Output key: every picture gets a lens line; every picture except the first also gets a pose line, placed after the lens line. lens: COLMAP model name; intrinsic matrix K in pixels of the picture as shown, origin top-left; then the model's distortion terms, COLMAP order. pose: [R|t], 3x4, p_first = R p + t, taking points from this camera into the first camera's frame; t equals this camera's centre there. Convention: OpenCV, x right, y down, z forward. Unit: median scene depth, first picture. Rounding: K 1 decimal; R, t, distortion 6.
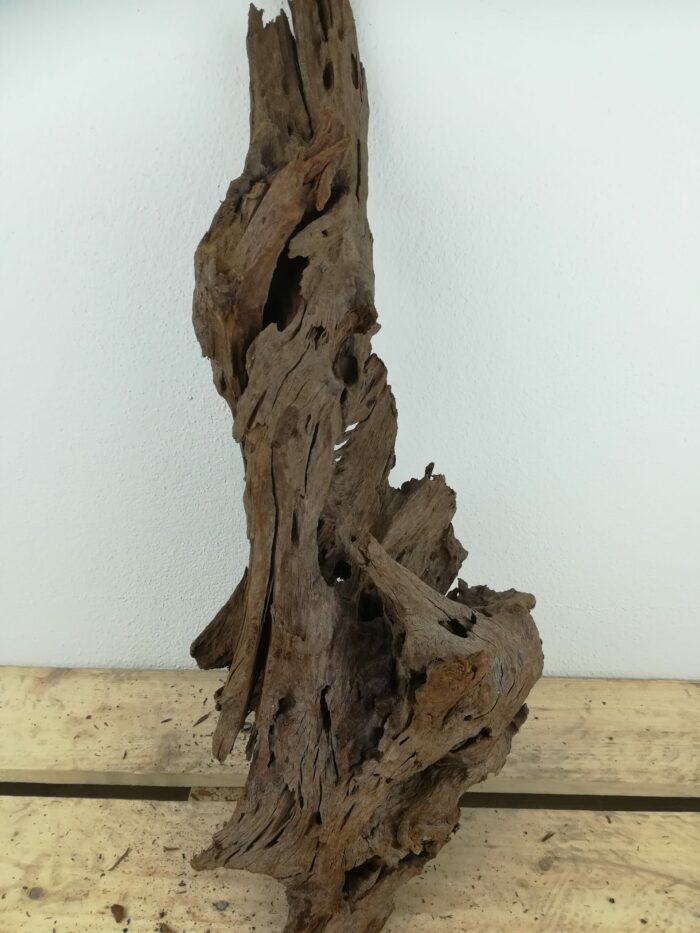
lens RADIAL K [[733.7, 0, 350.5], [0, 733.7, 463.8], [0, 0, 1]] dist [0.037946, -0.054439]
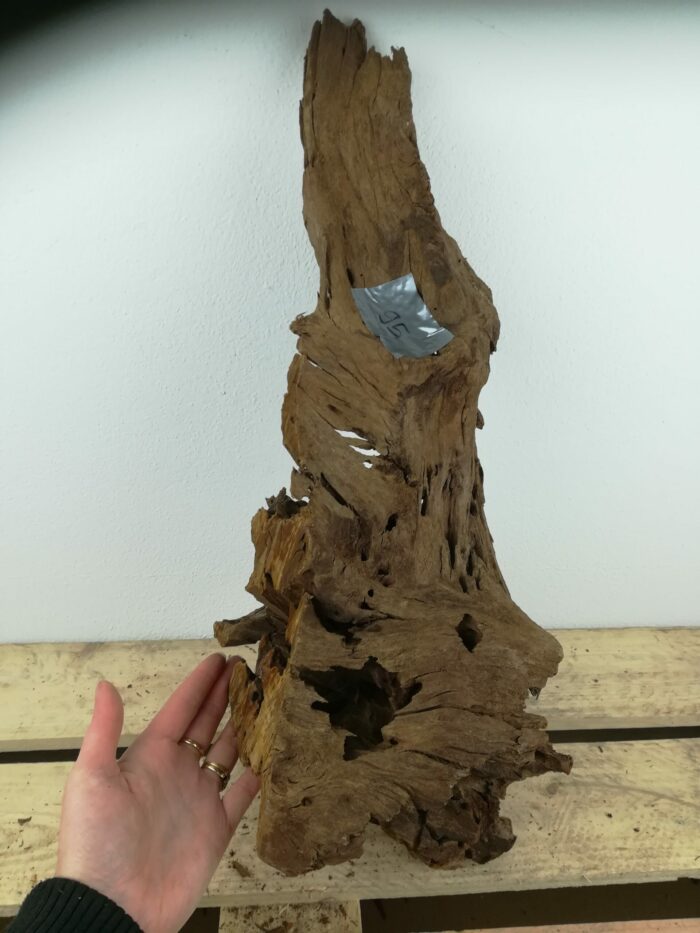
lens RADIAL K [[733.7, 0, 356.3], [0, 733.7, 466.0], [0, 0, 1]] dist [0.037946, -0.054439]
pose [[0.995411, -0.024908, 0.092397, -0.132708], [0.018755, 0.997585, 0.066877, -0.053076], [-0.093840, -0.064838, 0.993474, -0.099981]]
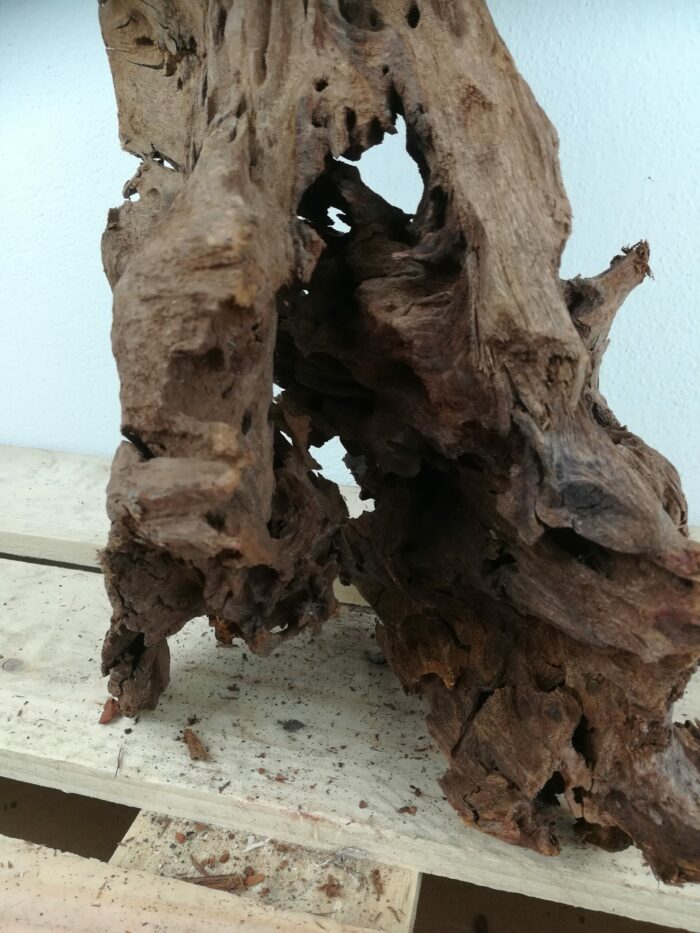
lens RADIAL K [[733.7, 0, 342.8], [0, 733.7, 464.4], [0, 0, 1]] dist [0.037946, -0.054439]
pose [[0.974830, 0.086913, -0.205313, -0.029633], [-0.096084, 0.994754, -0.035110, 0.357088], [0.201184, 0.053954, 0.978066, 0.374141]]
